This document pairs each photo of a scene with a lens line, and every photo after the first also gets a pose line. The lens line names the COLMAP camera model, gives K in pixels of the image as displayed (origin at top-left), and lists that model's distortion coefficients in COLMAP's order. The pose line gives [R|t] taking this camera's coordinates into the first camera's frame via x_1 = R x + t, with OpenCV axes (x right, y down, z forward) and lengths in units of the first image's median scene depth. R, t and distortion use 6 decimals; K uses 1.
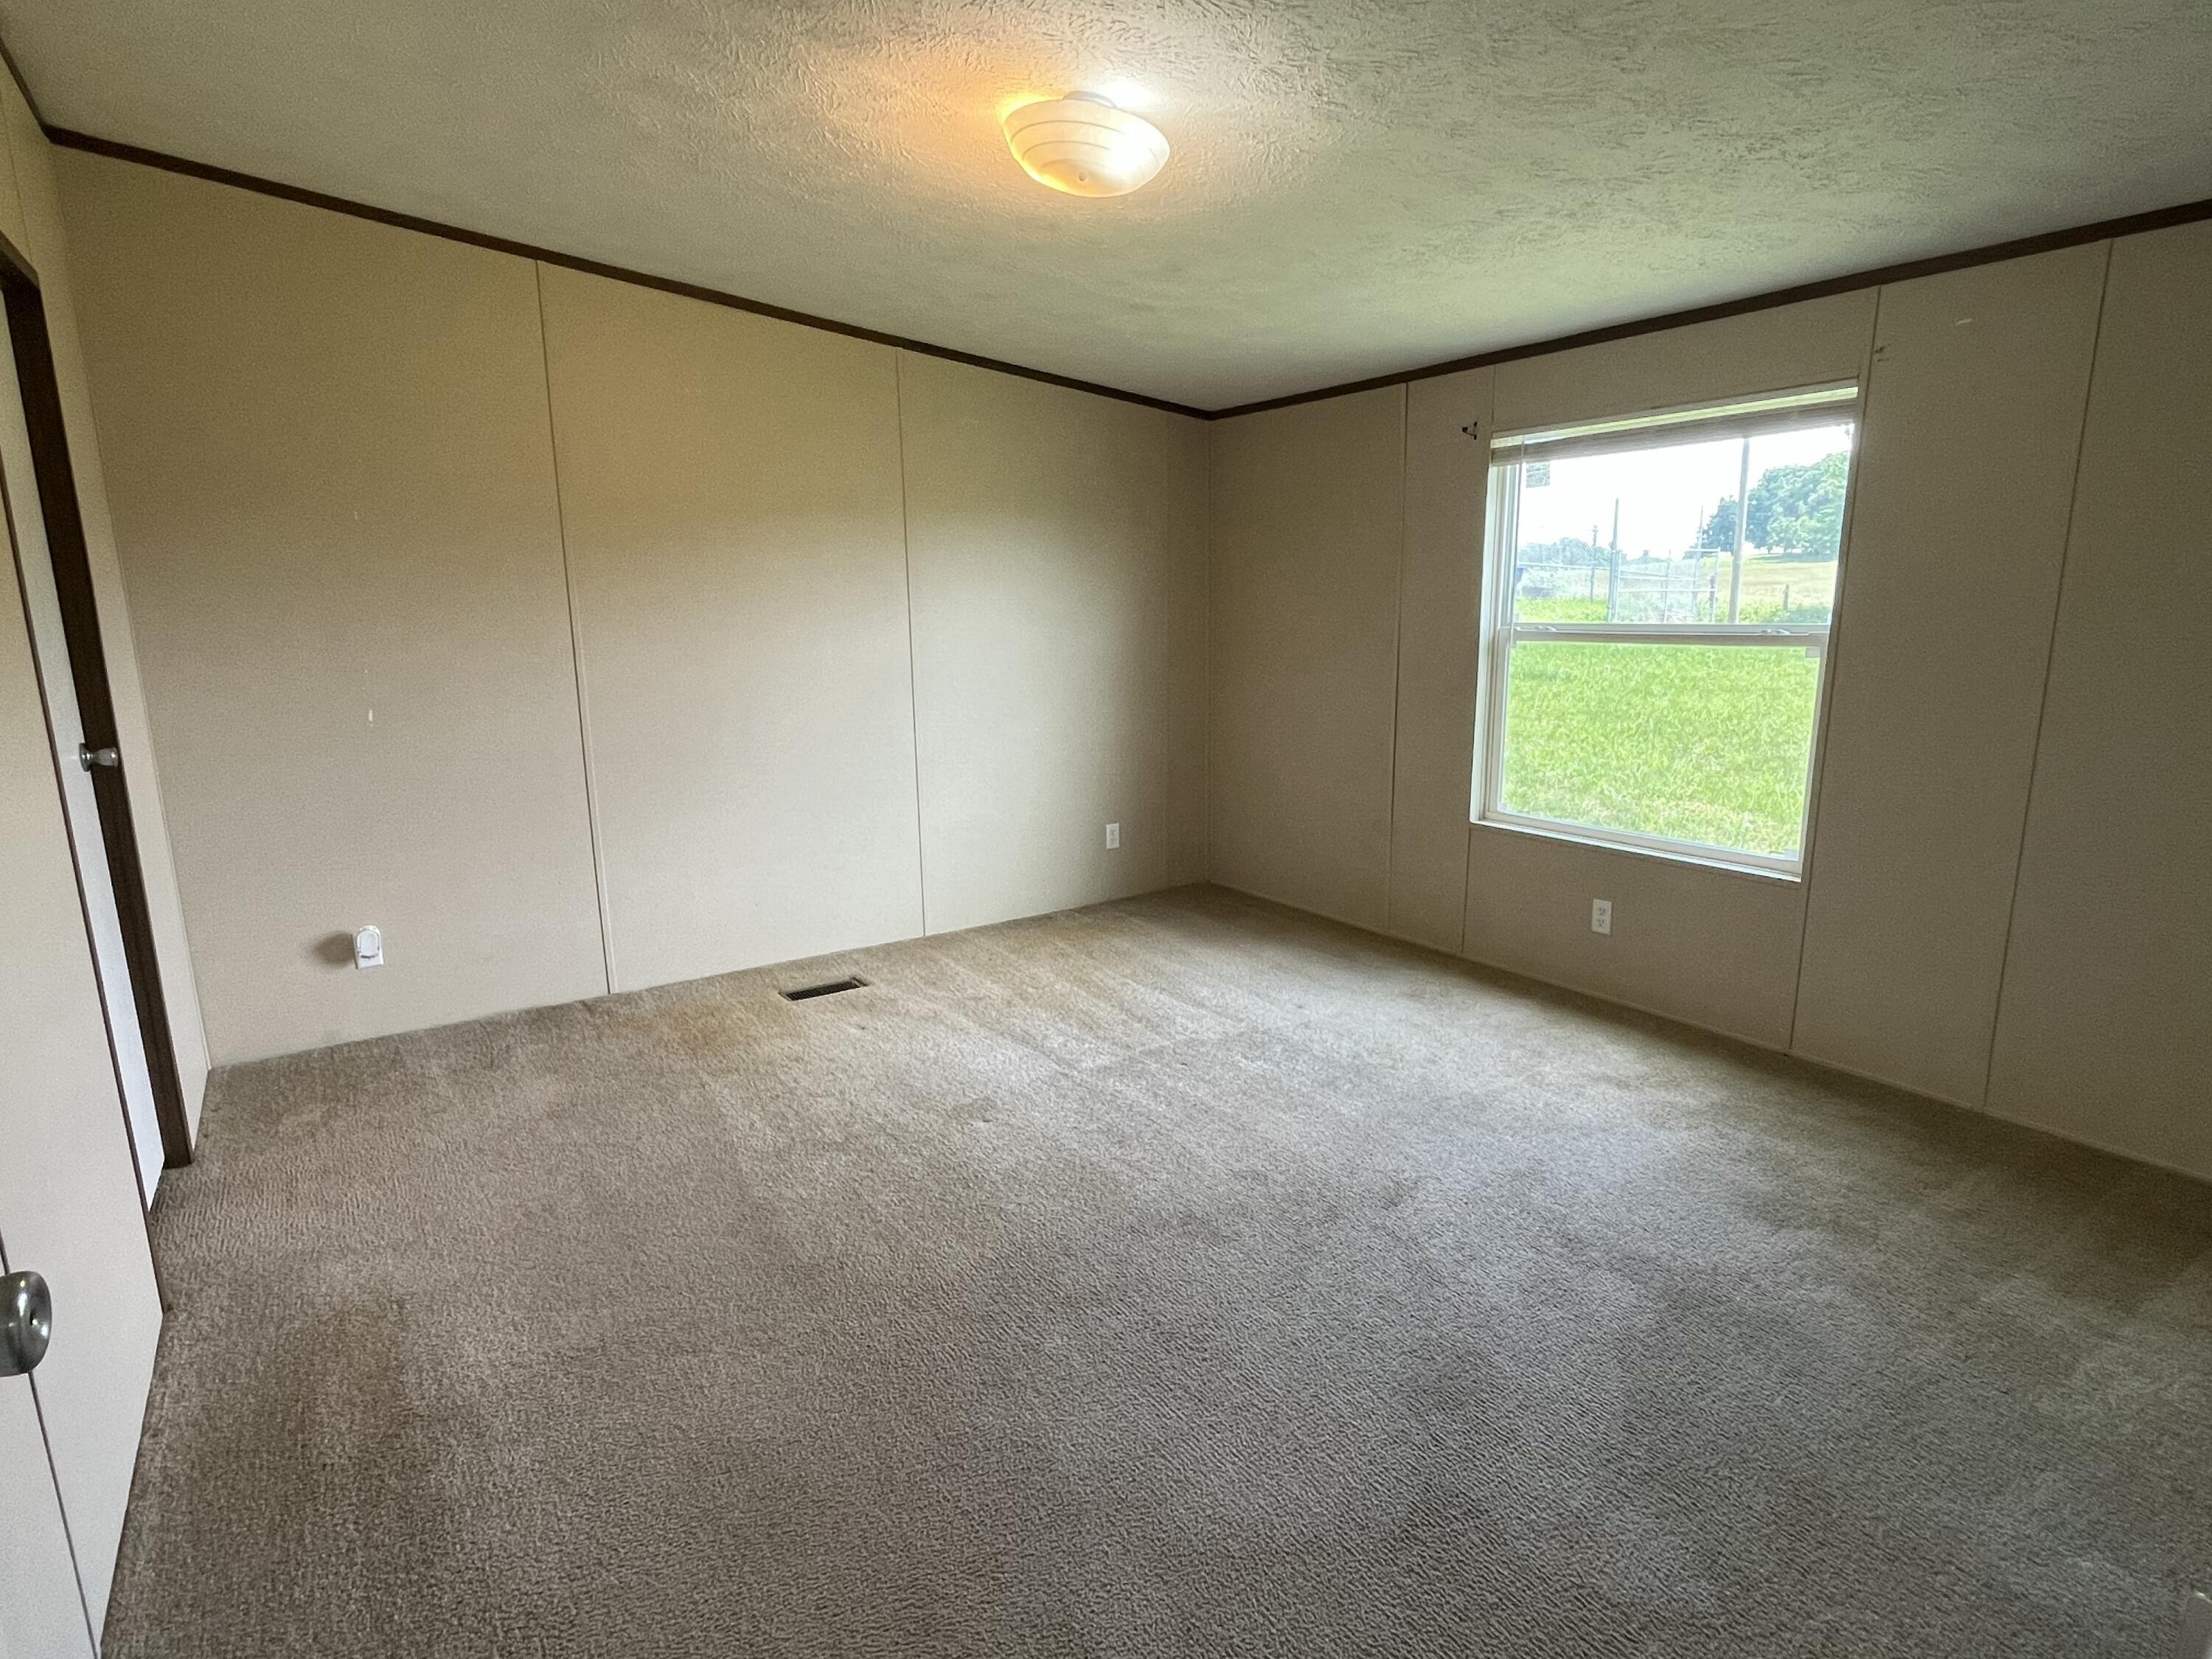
lens RADIAL K [[1176.4, 0, 1101.4], [0, 1176.4, 830.4], [0, 0, 1]] dist [-0.001858, 0.000475]
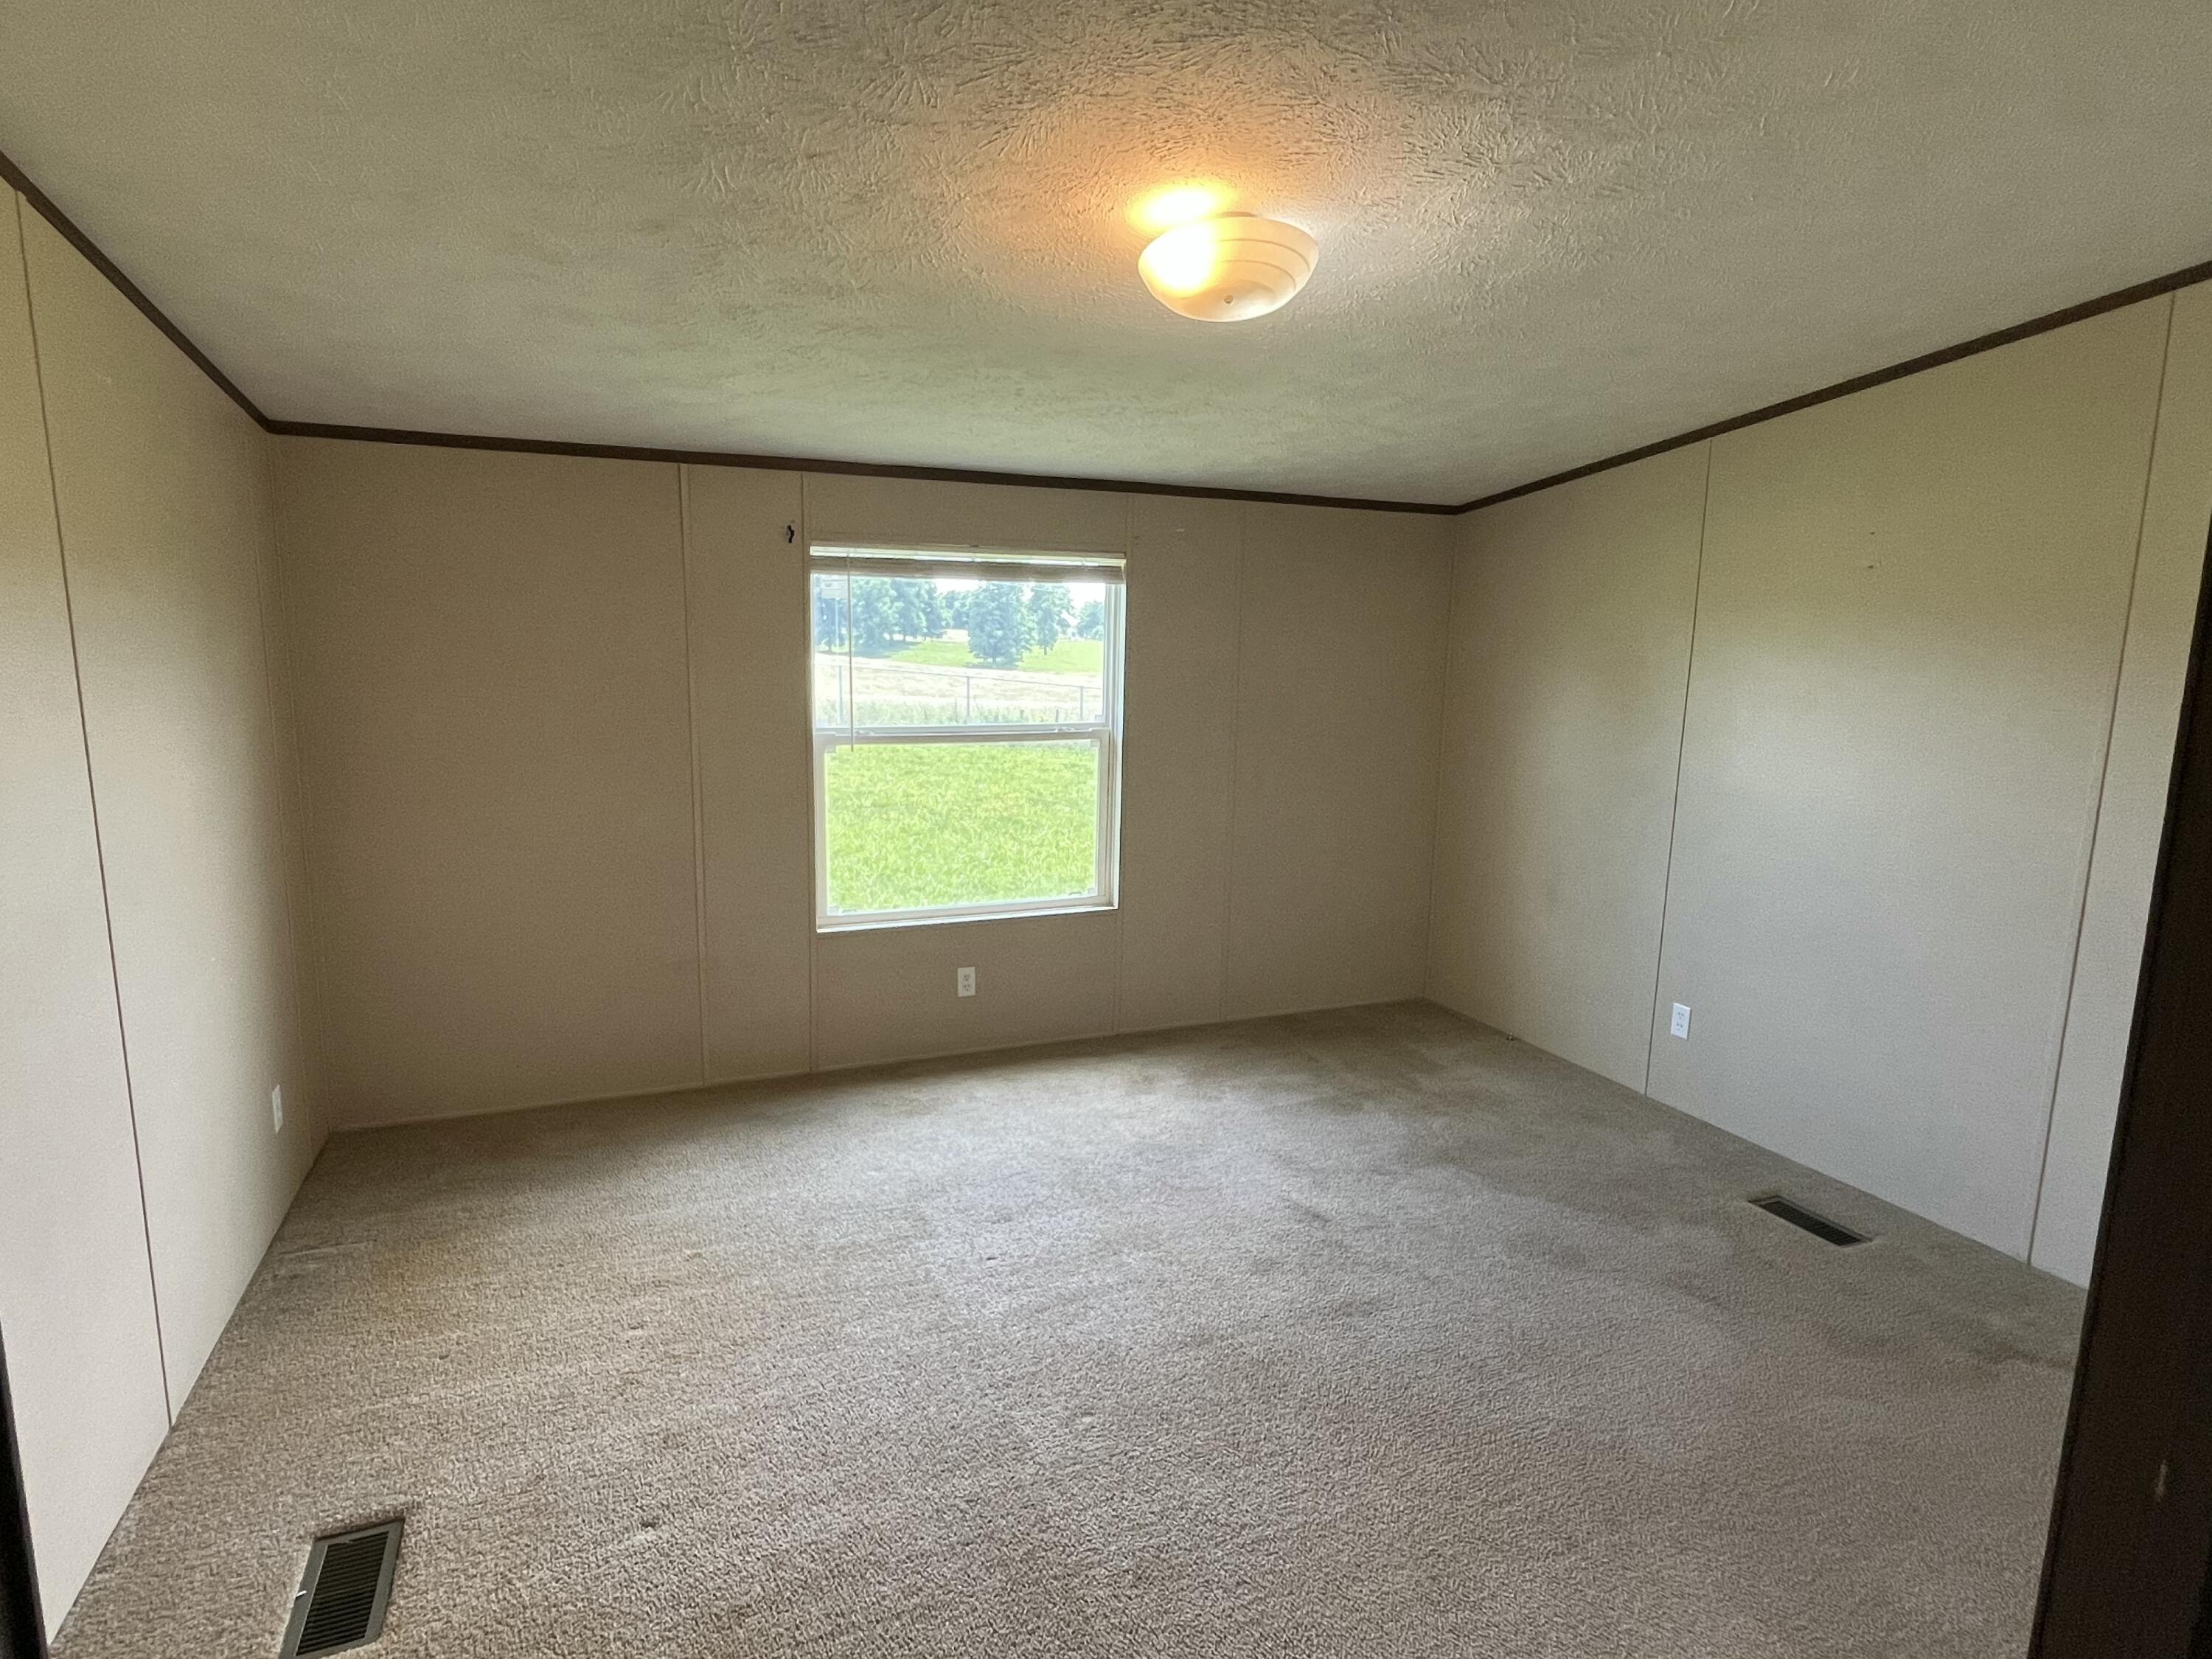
lens RADIAL K [[1176.4, 0, 1101.4], [0, 1176.4, 830.4], [0, 0, 1]] dist [-0.001858, 0.000475]
pose [[0.195413, -0.136453, 0.971182, -0.699173], [0.175597, 0.979139, 0.102239, -0.180748], [-0.964873, 0.150558, 0.215297, 0.674963]]
